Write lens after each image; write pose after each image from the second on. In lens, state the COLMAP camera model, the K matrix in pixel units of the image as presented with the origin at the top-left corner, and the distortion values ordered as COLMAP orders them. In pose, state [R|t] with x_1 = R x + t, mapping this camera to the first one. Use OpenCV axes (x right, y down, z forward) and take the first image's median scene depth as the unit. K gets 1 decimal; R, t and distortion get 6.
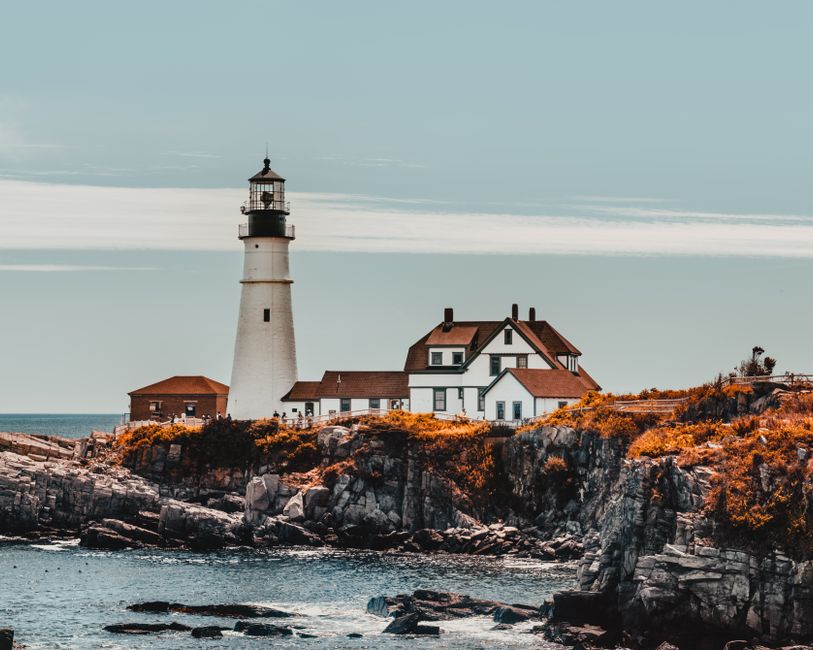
lens RADIAL K [[2174.6, 0, 404.2], [0, 2174.6, 323.0], [0, 0, 1]] dist [0.020784, 0.000000]
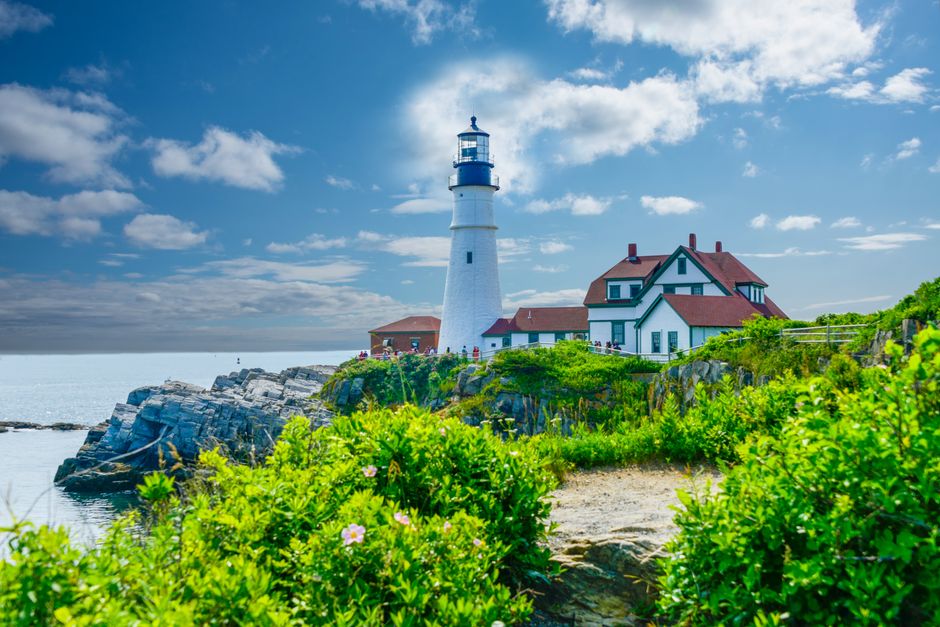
lens RADIAL K [[1044.6, 0, 463.0], [0, 1044.6, 312.3], [0, 0, 1]] dist [-0.041549, 0.000000]
pose [[0.964663, -0.014704, -0.263077, 0.074974], [0.015824, 0.999873, 0.002137, 0.024052], [0.263012, -0.006224, 0.964772, 0.532359]]
